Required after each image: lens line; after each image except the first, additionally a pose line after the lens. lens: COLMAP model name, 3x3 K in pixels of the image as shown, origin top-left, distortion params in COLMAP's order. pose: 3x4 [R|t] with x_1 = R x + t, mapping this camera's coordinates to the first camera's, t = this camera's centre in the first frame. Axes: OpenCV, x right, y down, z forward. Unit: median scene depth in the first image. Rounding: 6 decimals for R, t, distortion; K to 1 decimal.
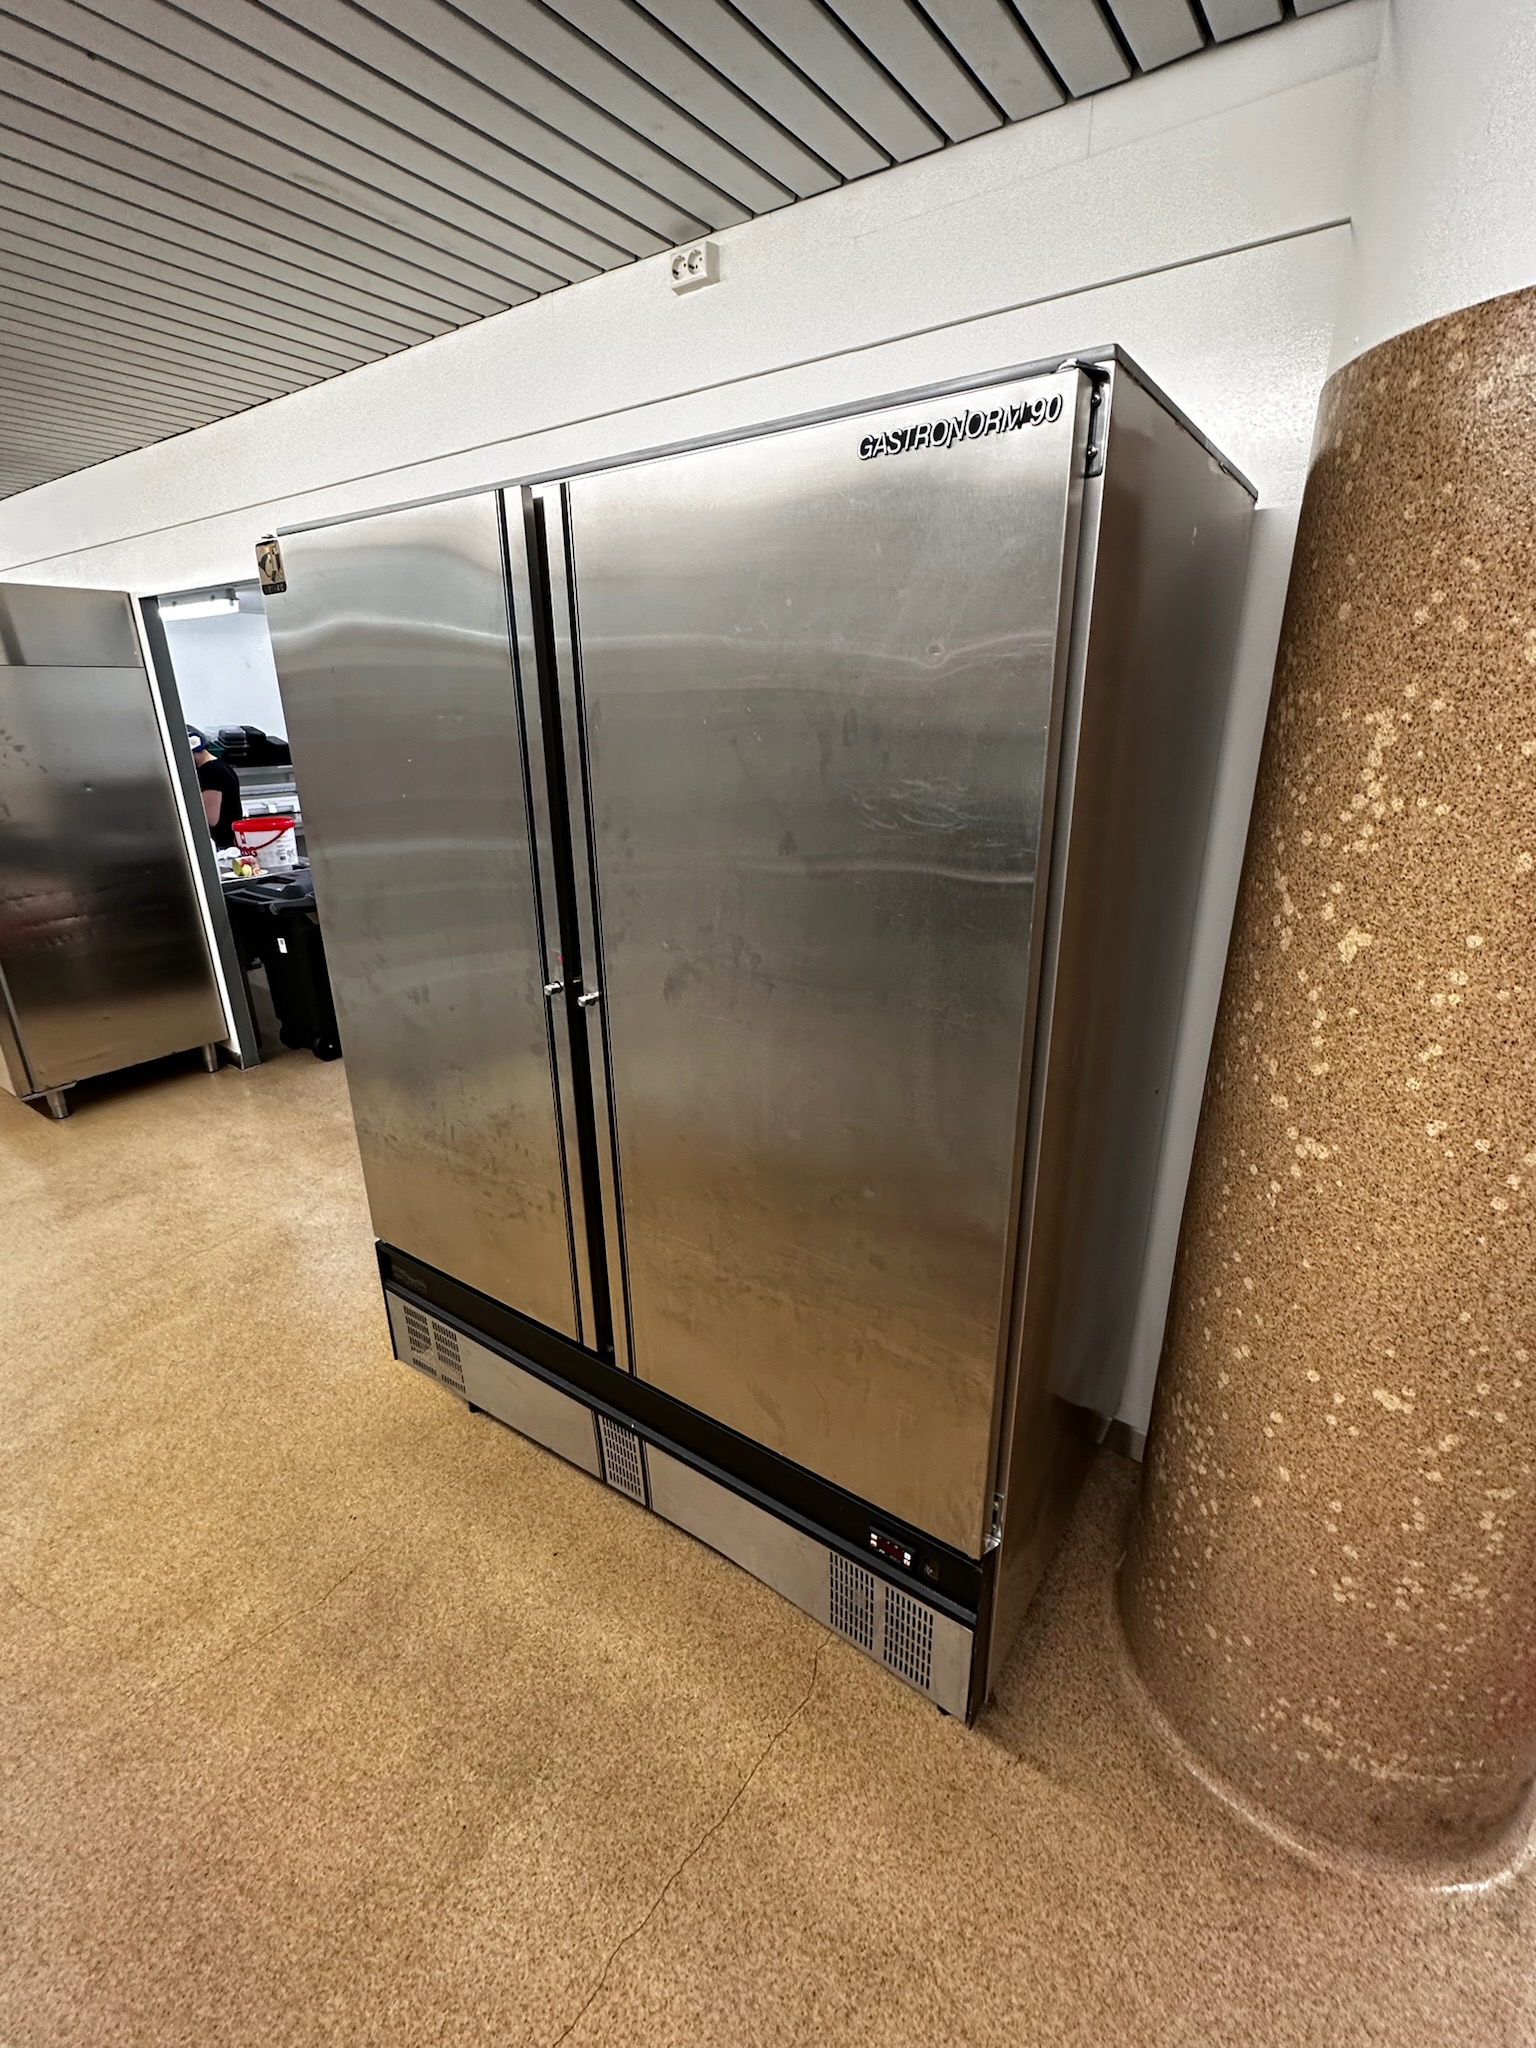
lens RADIAL K [[897.6, 0, 769.8], [0, 897.6, 1028.0], [0, 0, 1]] dist [-0.003992, 0.001242]
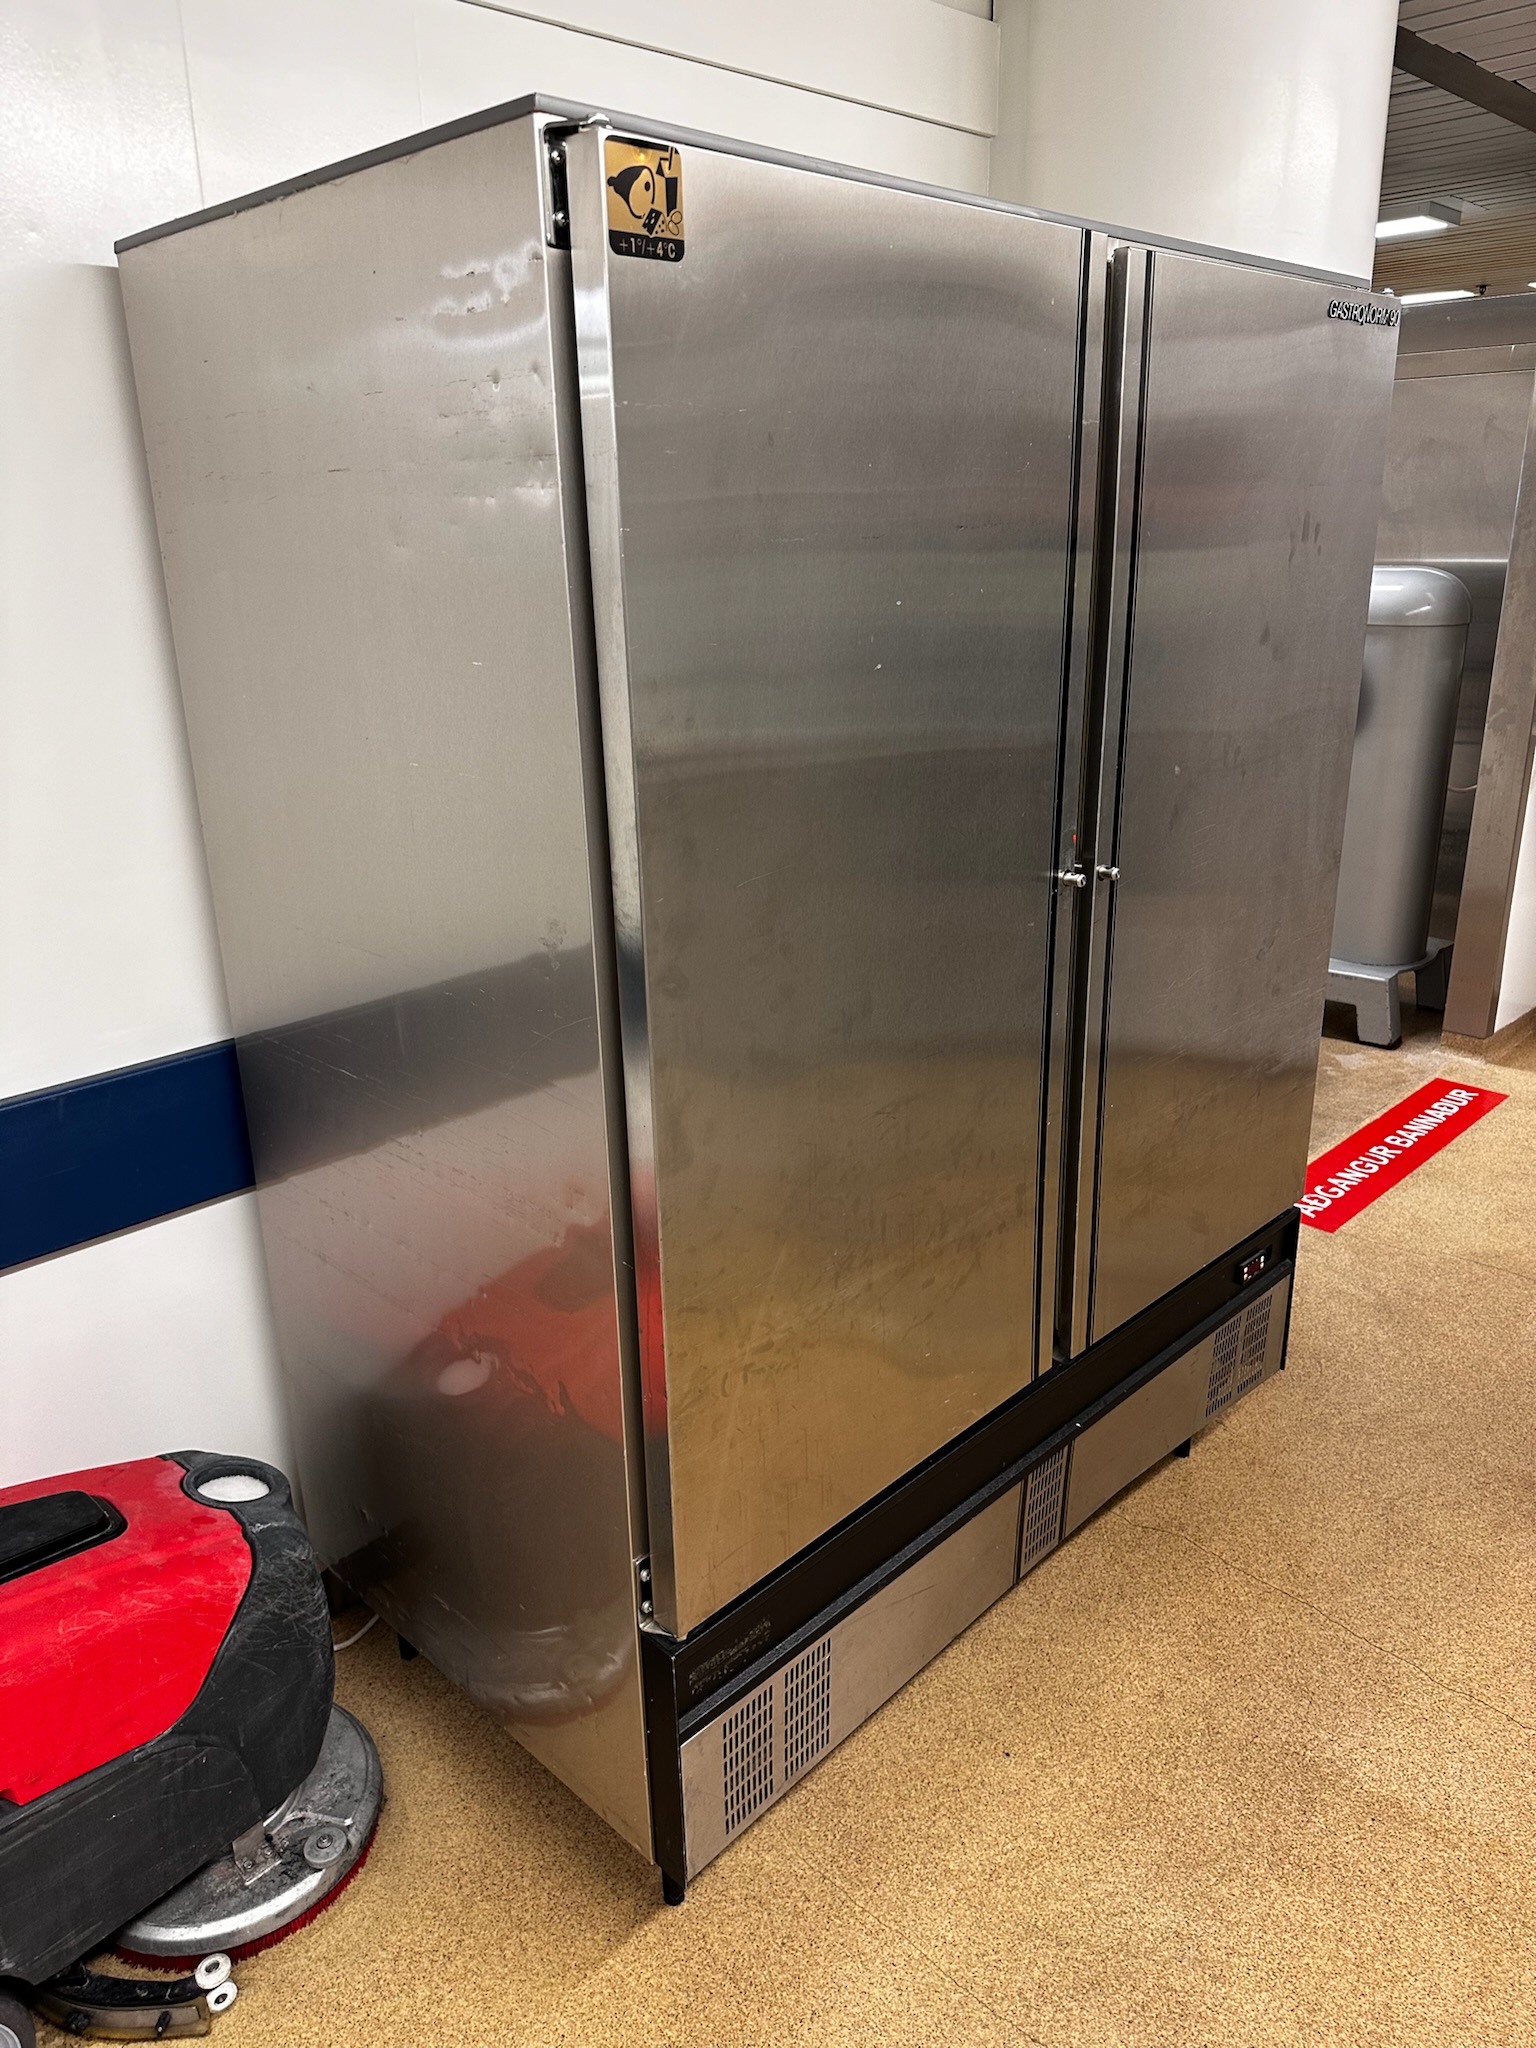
lens RADIAL K [[1453.3, 0, 763.6], [0, 1453.3, 1027.4], [0, 0, 1]] dist [0.009083, -0.015973]
pose [[0.173093, -0.318658, 0.931931, -1.645129], [0.350914, 0.904072, 0.243954, -0.358089], [-0.920271, 0.284801, 0.268310, 1.050726]]
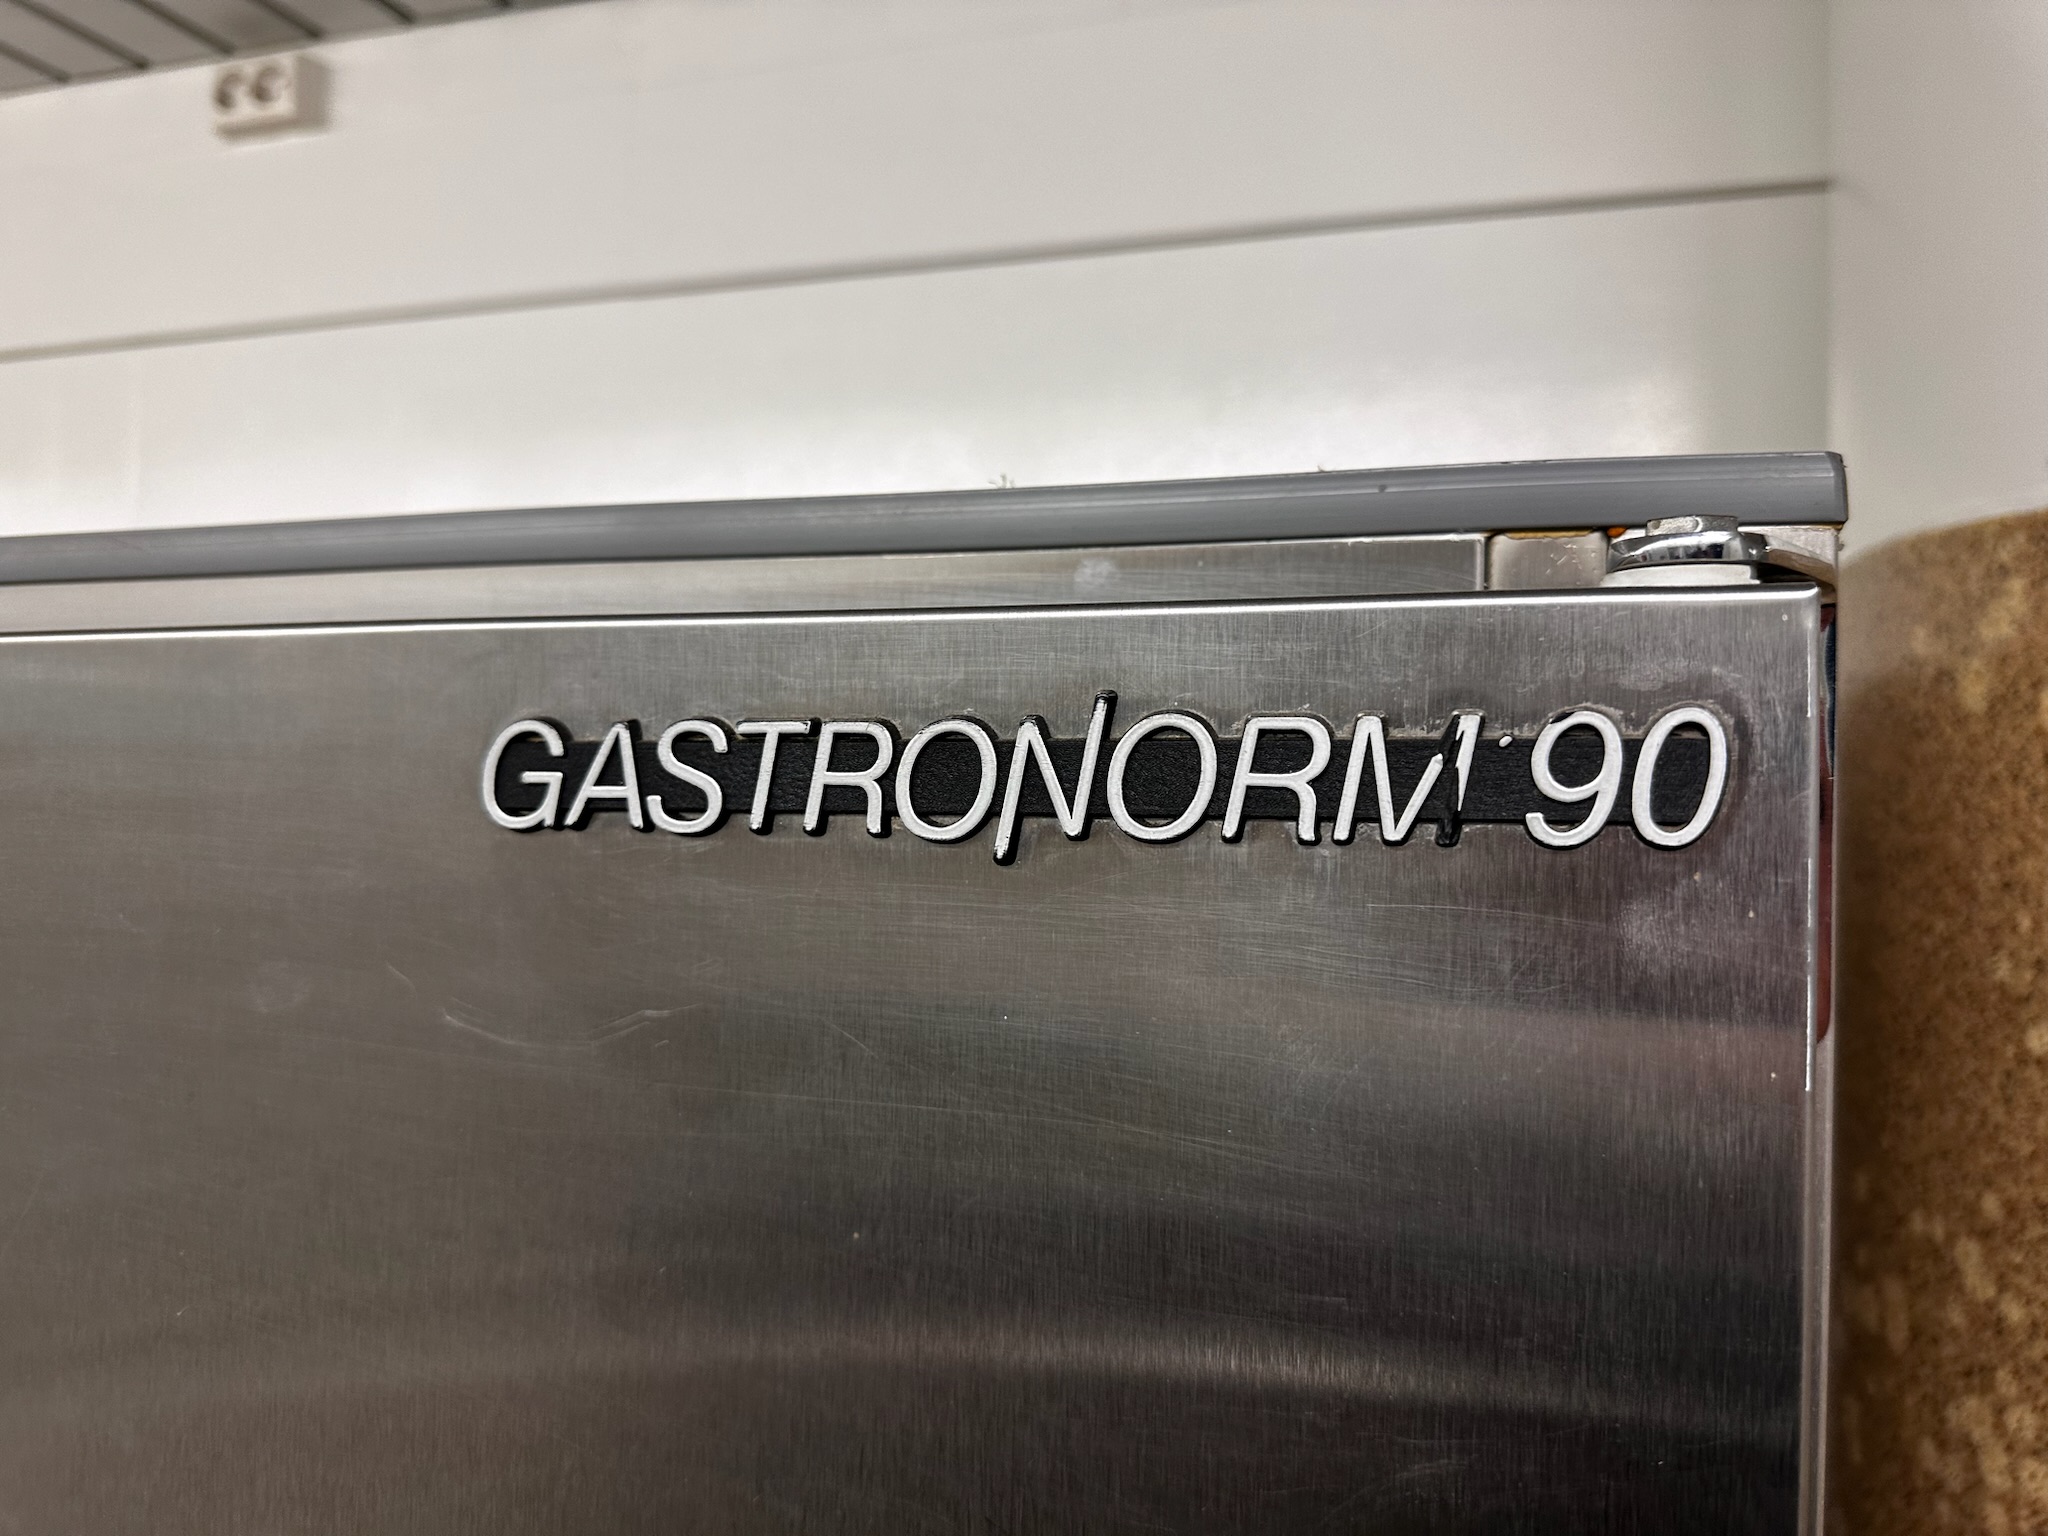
lens RADIAL K [[1453.3, 0, 1027.8], [0, 1453.3, 755.8], [0, 0, 1]] dist [0.009083, -0.015973]
pose [[0.947856, 0.021591, 0.317967, 0.077220], [0.087615, 0.941607, -0.325115, -0.386894], [-0.306420, 0.336021, 0.890616, 0.499712]]
